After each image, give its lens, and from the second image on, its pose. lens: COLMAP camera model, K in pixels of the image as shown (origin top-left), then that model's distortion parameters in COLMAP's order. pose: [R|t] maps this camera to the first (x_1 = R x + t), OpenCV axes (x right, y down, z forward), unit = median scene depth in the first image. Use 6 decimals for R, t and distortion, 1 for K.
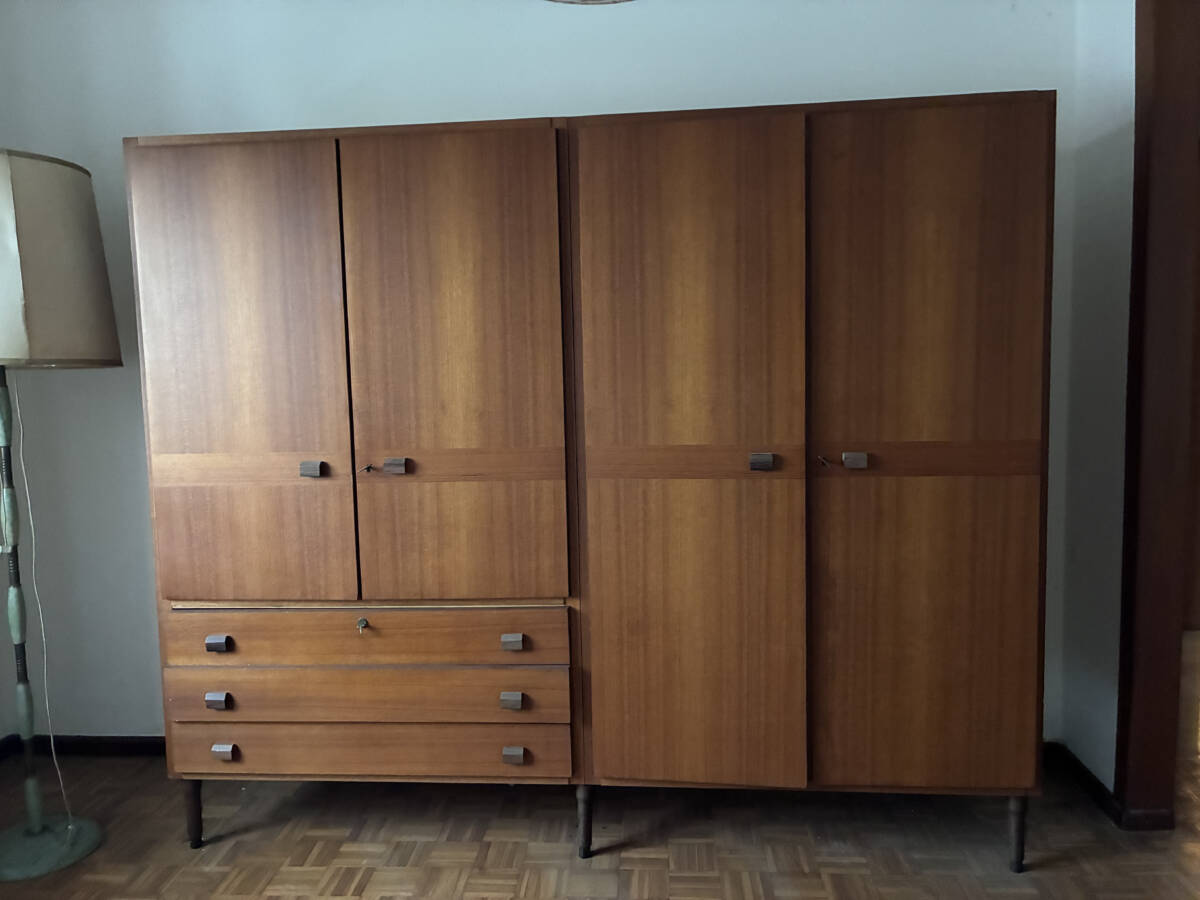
lens RADIAL K [[916.8, 0, 599.0], [0, 916.8, 445.7], [0, 0, 1]] dist [0.048143, -0.049611]
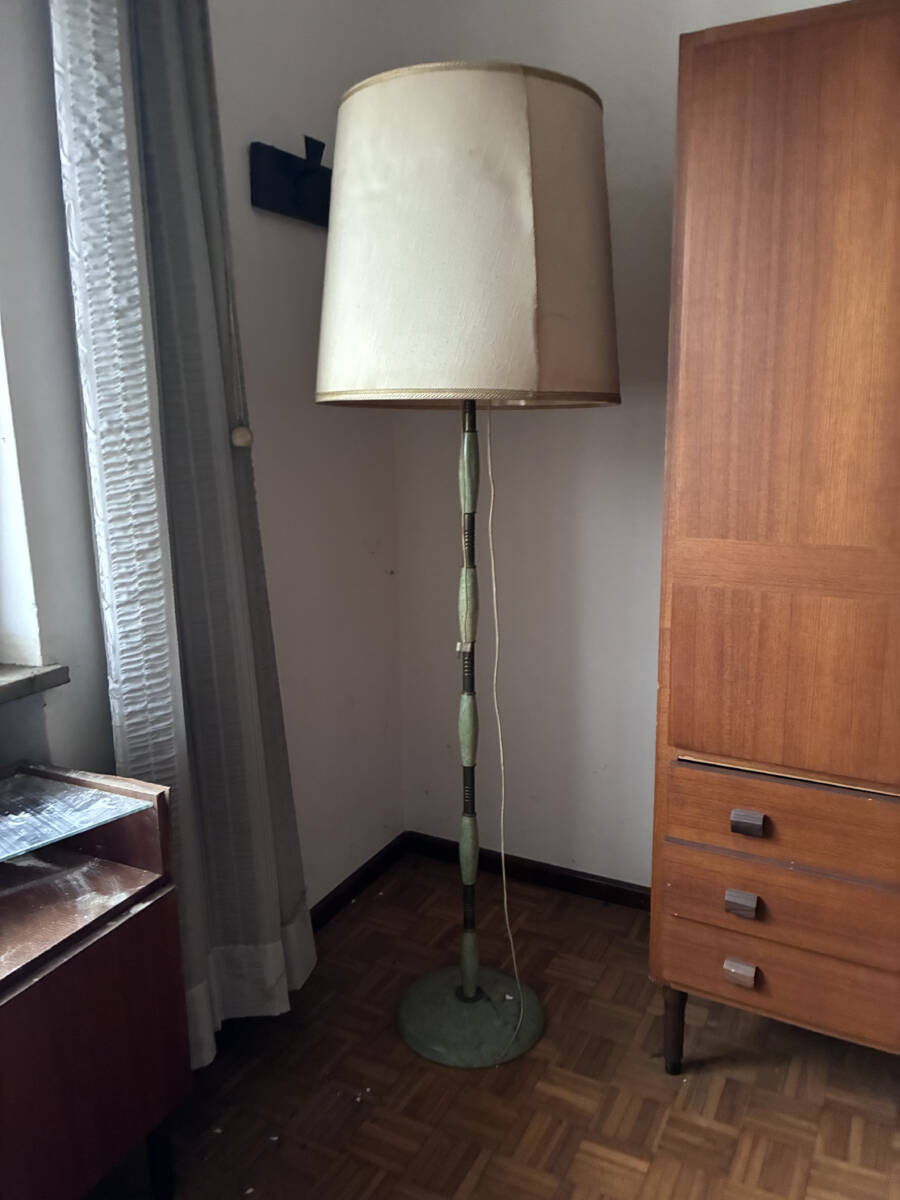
lens RADIAL K [[916.8, 0, 449.9], [0, 916.8, 596.2], [0, 0, 1]] dist [0.048143, -0.049611]
pose [[0.914416, 0.089075, -0.394853, -0.358279], [-0.044170, 0.991619, 0.121409, -0.021673], [0.402359, -0.093578, 0.910687, 0.314187]]
